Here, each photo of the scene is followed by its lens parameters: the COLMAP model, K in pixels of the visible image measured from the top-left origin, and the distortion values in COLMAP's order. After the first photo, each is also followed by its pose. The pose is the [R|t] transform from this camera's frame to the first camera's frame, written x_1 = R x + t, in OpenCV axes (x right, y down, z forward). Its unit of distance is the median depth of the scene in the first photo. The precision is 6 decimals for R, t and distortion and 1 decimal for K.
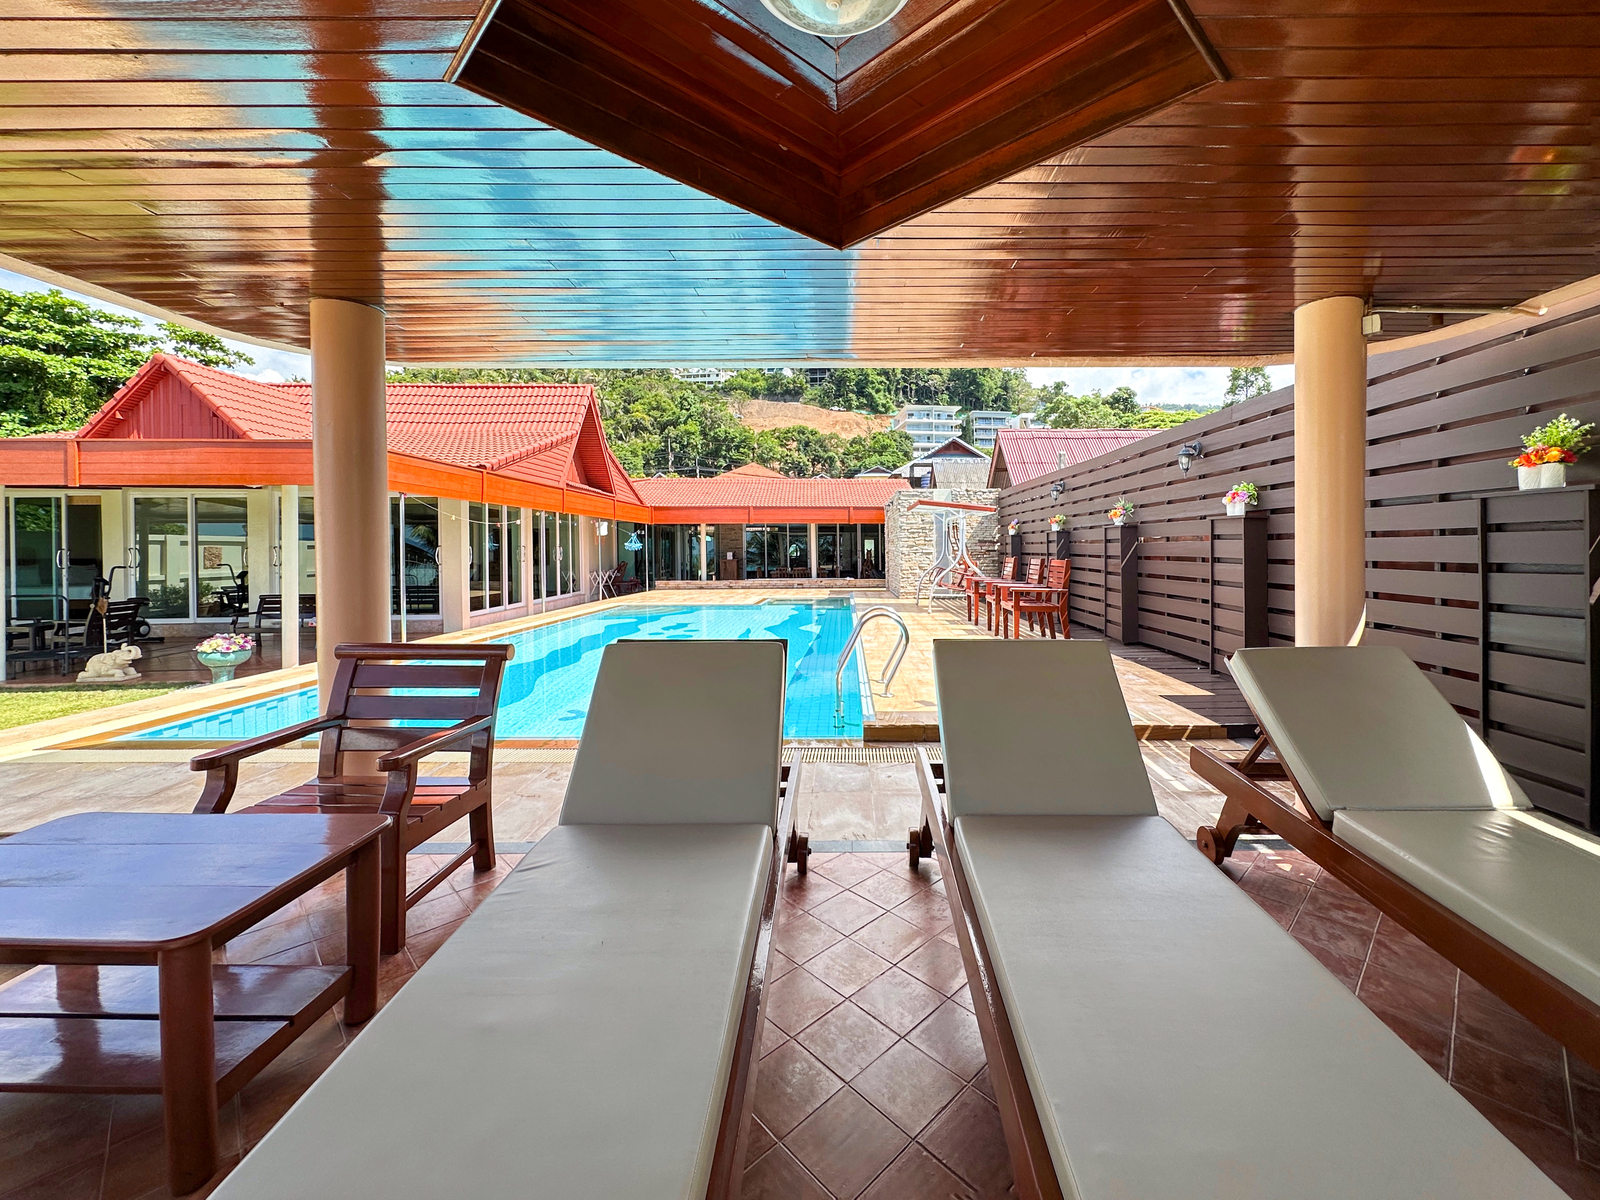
lens RADIAL K [[659.7, 0, 830.1], [0, 659.7, 564.1], [0, 0, 1]] dist [-0.000823, -0.001140]
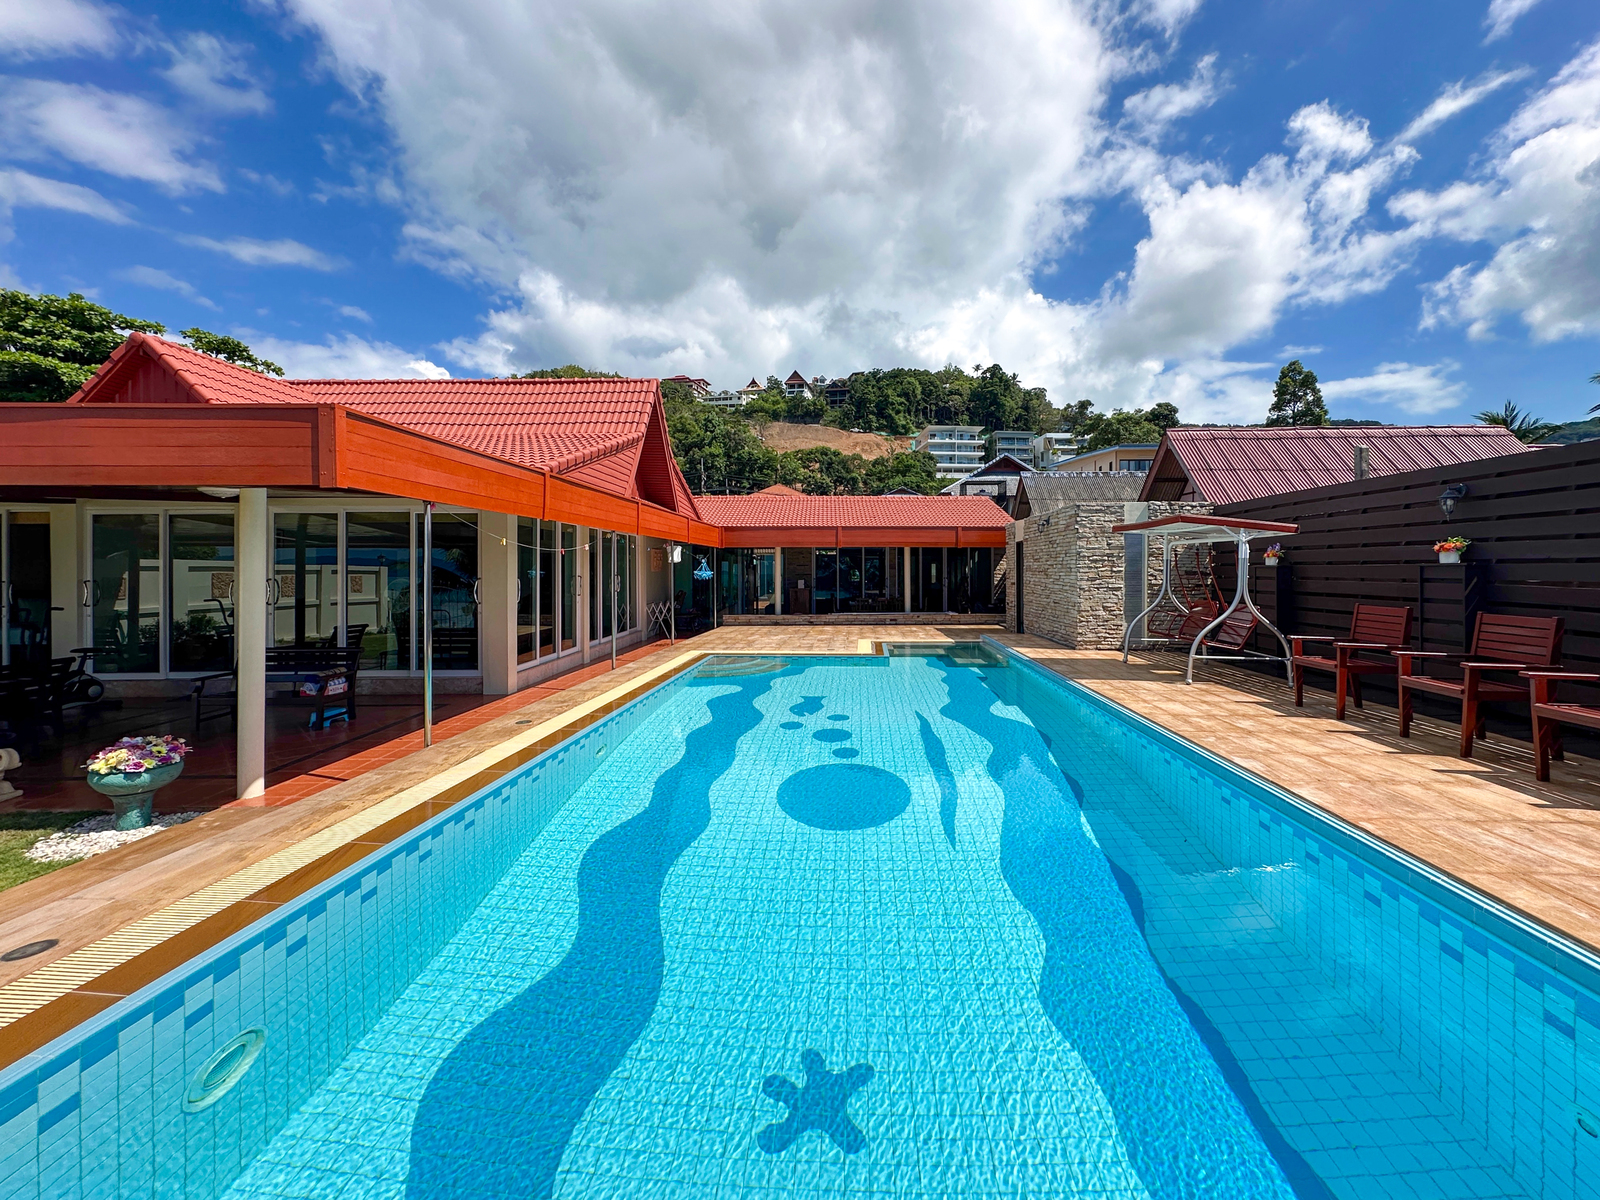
lens RADIAL K [[659.7, 0, 808.3], [0, 659.7, 573.4], [0, 0, 1]] dist [-0.000823, -0.001140]
pose [[0.998152, 0.003159, -0.060682, -0.077026], [-0.004271, 0.999825, -0.018215, -0.009322], [0.060614, 0.018440, 0.997991, 0.122094]]
